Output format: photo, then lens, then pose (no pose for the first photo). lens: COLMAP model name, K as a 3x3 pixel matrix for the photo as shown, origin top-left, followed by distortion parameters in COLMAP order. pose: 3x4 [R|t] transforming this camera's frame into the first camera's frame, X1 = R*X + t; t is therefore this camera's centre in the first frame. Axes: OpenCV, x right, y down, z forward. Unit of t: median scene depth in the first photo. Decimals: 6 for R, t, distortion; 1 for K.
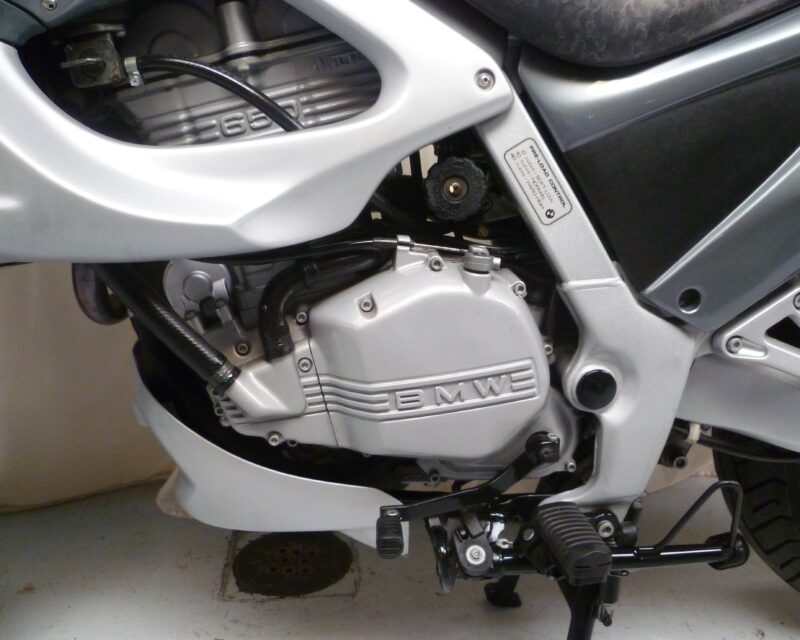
lens RADIAL K [[718.6, 0, 392.9], [0, 718.6, 319.8], [0, 0, 1]] dist [-0.095599, 0.003685]
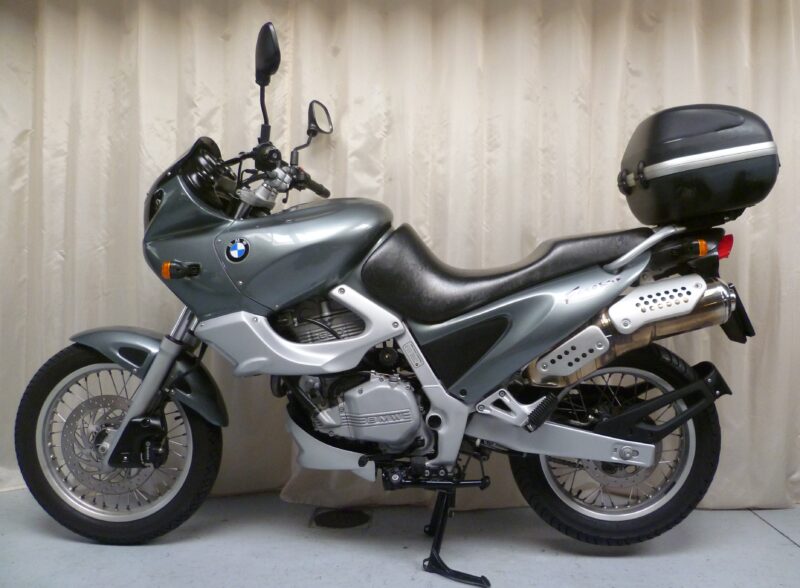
lens RADIAL K [[806.0, 0, 402.8], [0, 806.0, 300.4], [0, 0, 1]] dist [-0.034578, 0.000000]
pose [[0.990772, 0.011691, -0.135037, 0.633487], [-0.037606, 0.980870, -0.190999, 0.263232], [0.130221, 0.194314, 0.972257, -2.576735]]
